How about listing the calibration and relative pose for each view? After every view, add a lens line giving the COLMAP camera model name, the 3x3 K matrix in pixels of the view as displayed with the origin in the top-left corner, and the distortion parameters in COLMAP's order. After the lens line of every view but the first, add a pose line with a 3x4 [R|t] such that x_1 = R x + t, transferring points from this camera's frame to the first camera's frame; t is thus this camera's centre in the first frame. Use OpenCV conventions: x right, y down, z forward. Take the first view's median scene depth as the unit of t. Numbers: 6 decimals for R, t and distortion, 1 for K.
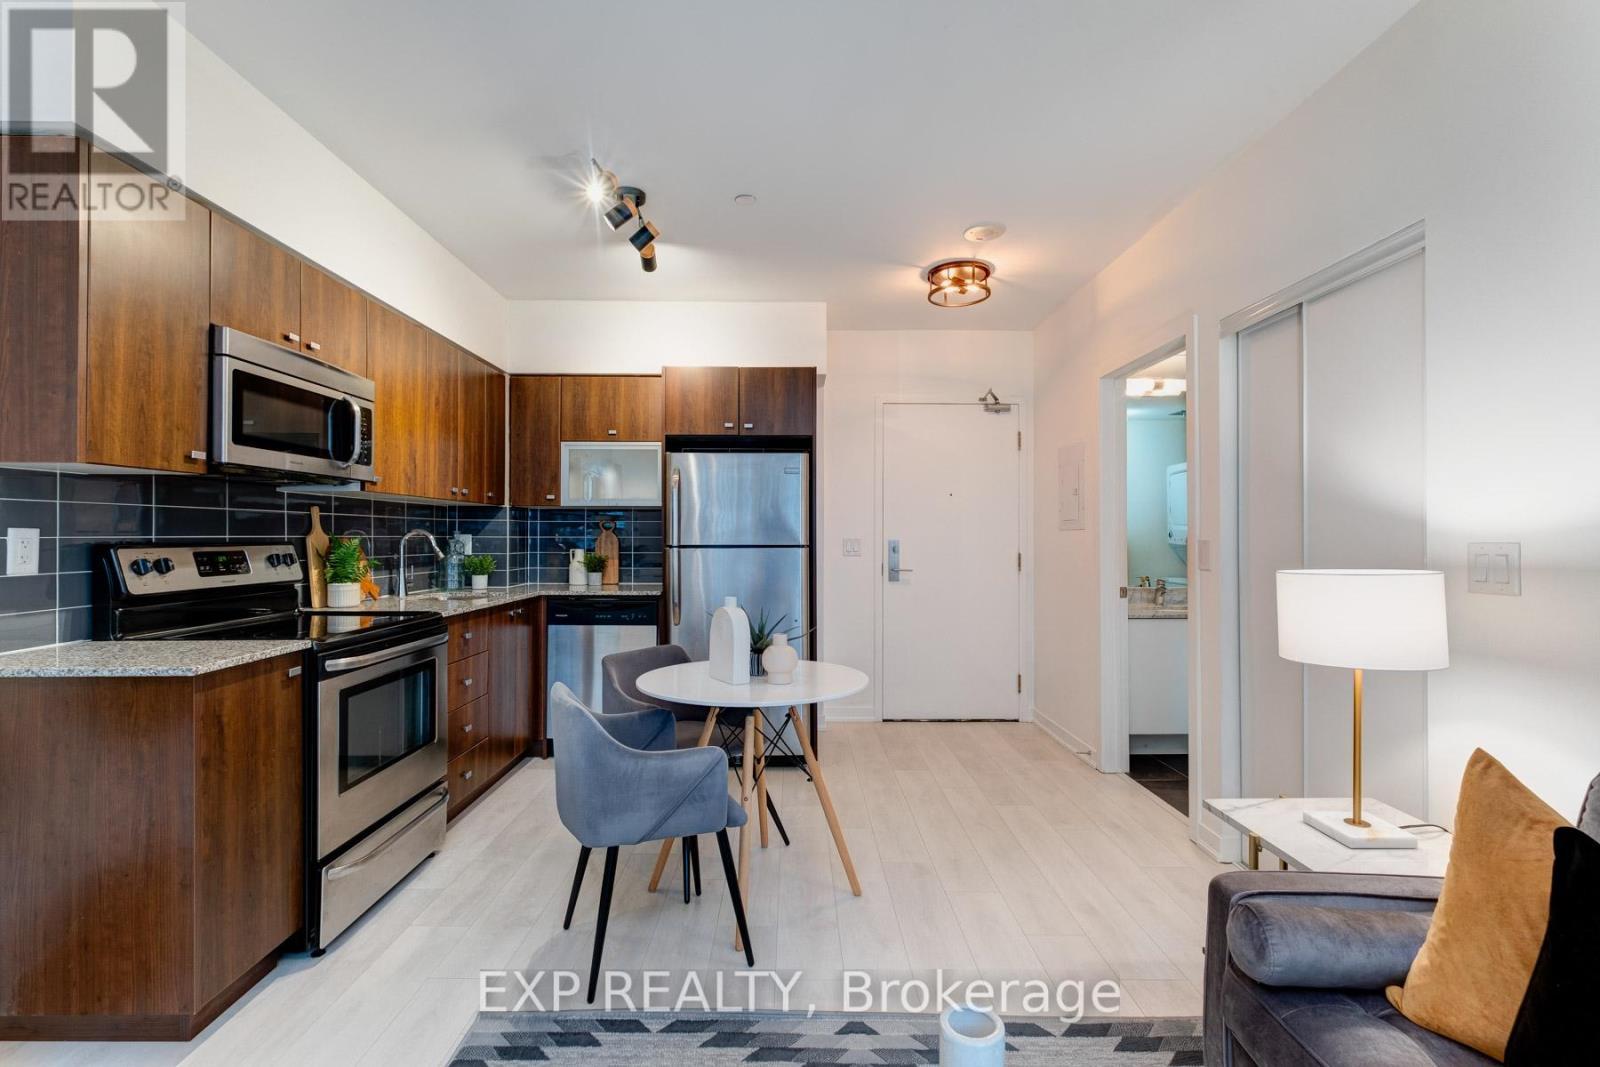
lens RADIAL K [[724.1, 0, 796.1], [0, 724.1, 533.1], [0, 0, 1]] dist [-0.000462, 0.000137]
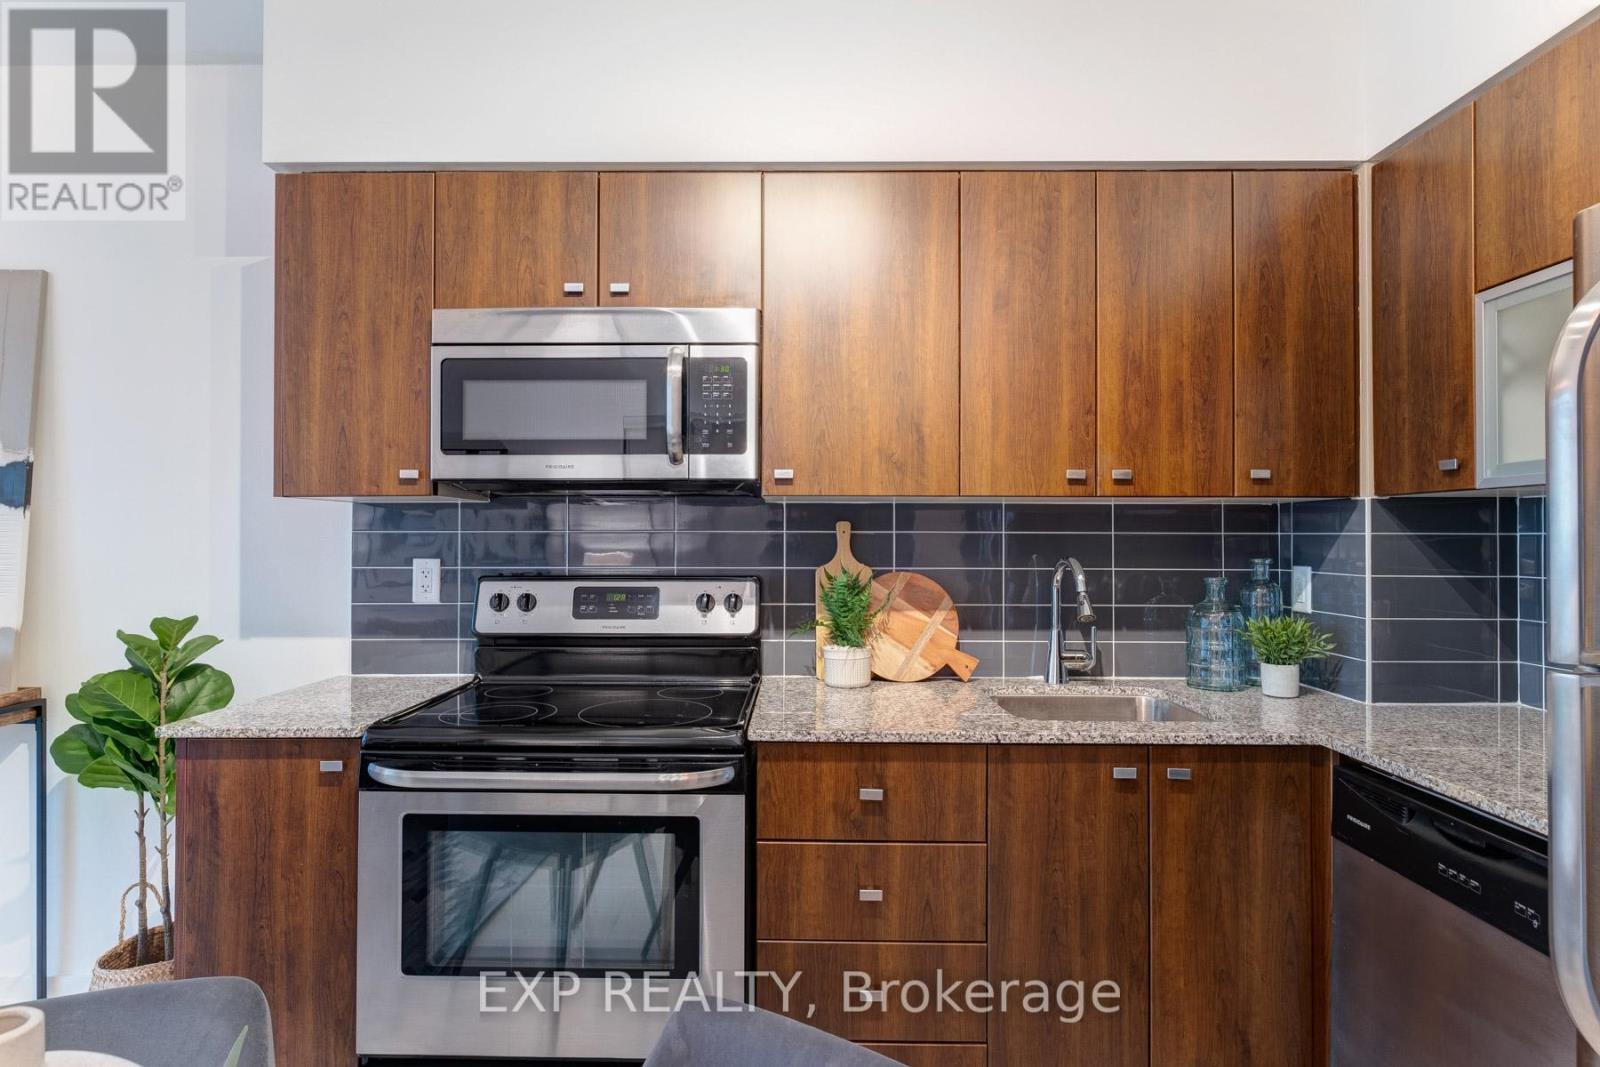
lens RADIAL K [[866.5, 0, 792.6], [0, 866.5, 521.3], [0, 0, 1]] dist [-0.003369, -0.000076]
pose [[-0.017656, -0.018087, -0.999681, 0.086064], [0.002266, 0.999833, -0.018130, -0.018570], [0.999842, -0.002585, -0.017612, 0.785347]]
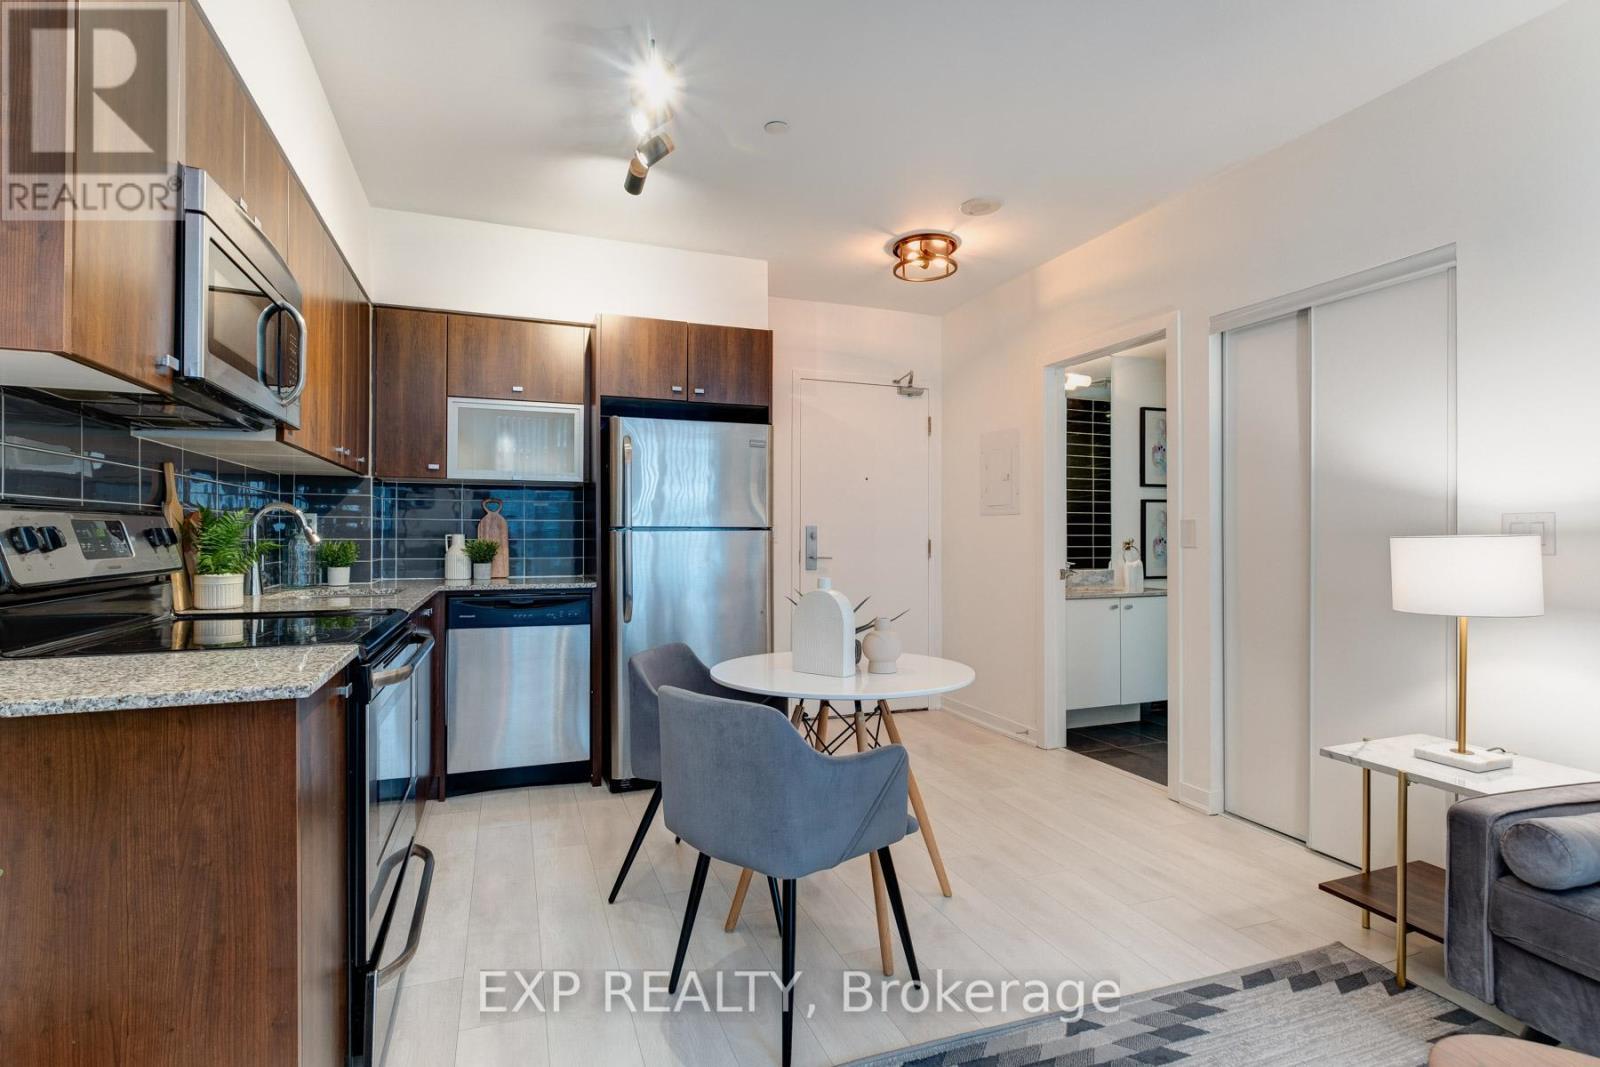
lens RADIAL K [[772.9, 0, 793.7], [0, 772.9, 532.2], [0, 0, 1]] dist [-0.003681, 0.000759]
pose [[0.938634, 0.002148, 0.344909, -0.294883], [-0.002610, 0.999996, 0.000875, 0.021752], [-0.344906, -0.001722, 0.938636, 0.092257]]
